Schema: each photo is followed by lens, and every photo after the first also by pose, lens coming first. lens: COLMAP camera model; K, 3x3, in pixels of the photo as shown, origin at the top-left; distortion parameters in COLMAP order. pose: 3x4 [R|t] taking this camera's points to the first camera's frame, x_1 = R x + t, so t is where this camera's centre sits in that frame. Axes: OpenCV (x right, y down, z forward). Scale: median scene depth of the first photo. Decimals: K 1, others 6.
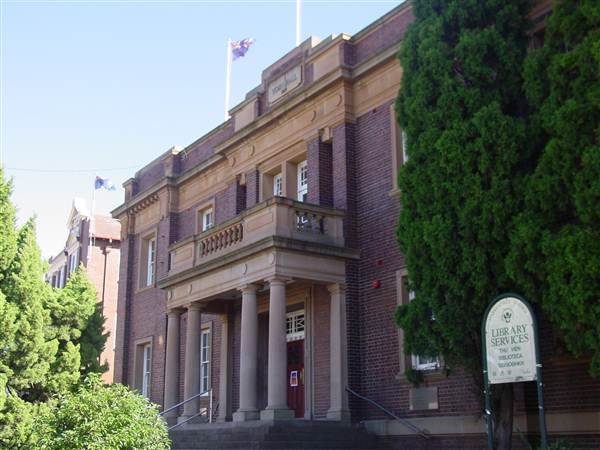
lens RADIAL K [[796.1, 0, 300.4], [0, 796.1, 233.1], [0, 0, 1]] dist [-0.038203, 0.023412]
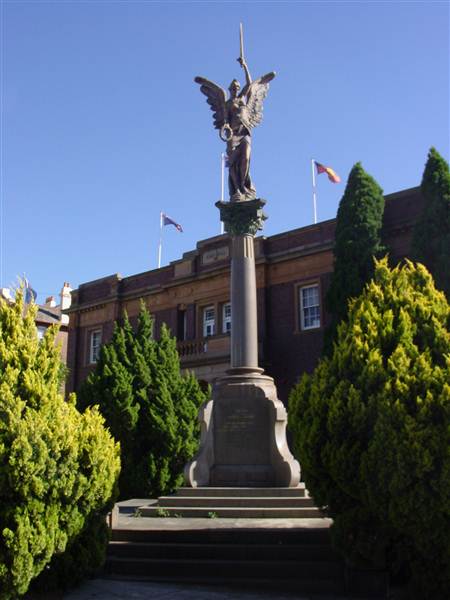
lens RADIAL K [[612.5, 0, 225.0], [0, 612.5, 300.0], [0, 0, 1]] dist [-0.171399, 0.220300]
pose [[0.959799, 0.069120, 0.272045, -0.416144], [-0.071468, 0.997442, -0.001280, -0.108697], [-0.271438, -0.018214, 0.962284, -0.307492]]
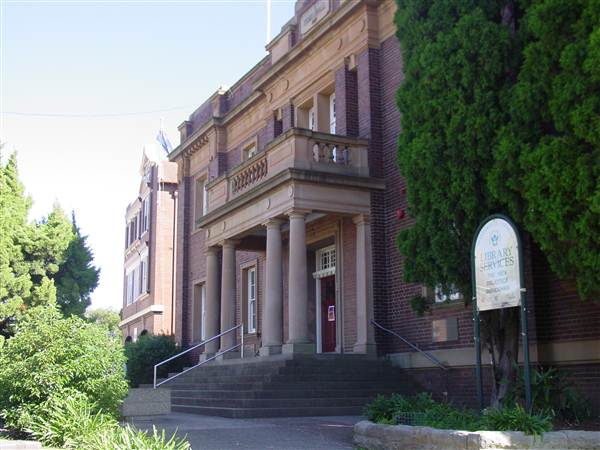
lens RADIAL K [[791.4, 0, 298.5], [0, 791.4, 225.5], [0, 0, 1]] dist [-0.097849, 0.492293]
pose [[0.990234, -0.033116, -0.135426, 0.098680], [0.041483, 0.997370, 0.059434, 0.015164], [0.133102, -0.064472, 0.989003, 0.031970]]
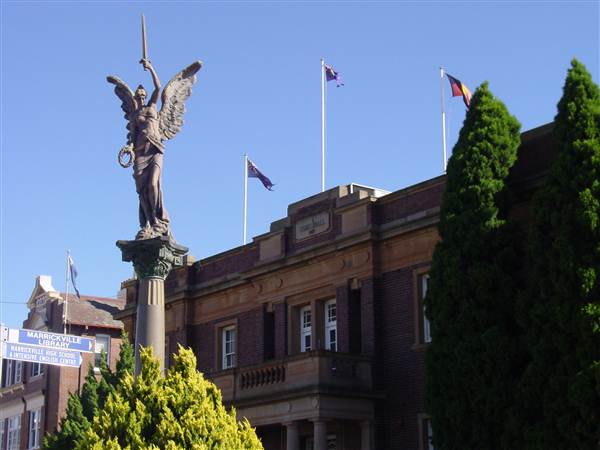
lens RADIAL K [[1196.1, 0, 300.5], [0, 1196.1, 226.1], [0, 0, 1]] dist [0.015950, 0.032138]
pose [[0.998006, 0.011808, 0.062008, -0.165423], [-0.011927, 0.999928, 0.001548, -0.225812], [-0.061985, -0.002284, 0.998074, -0.768667]]
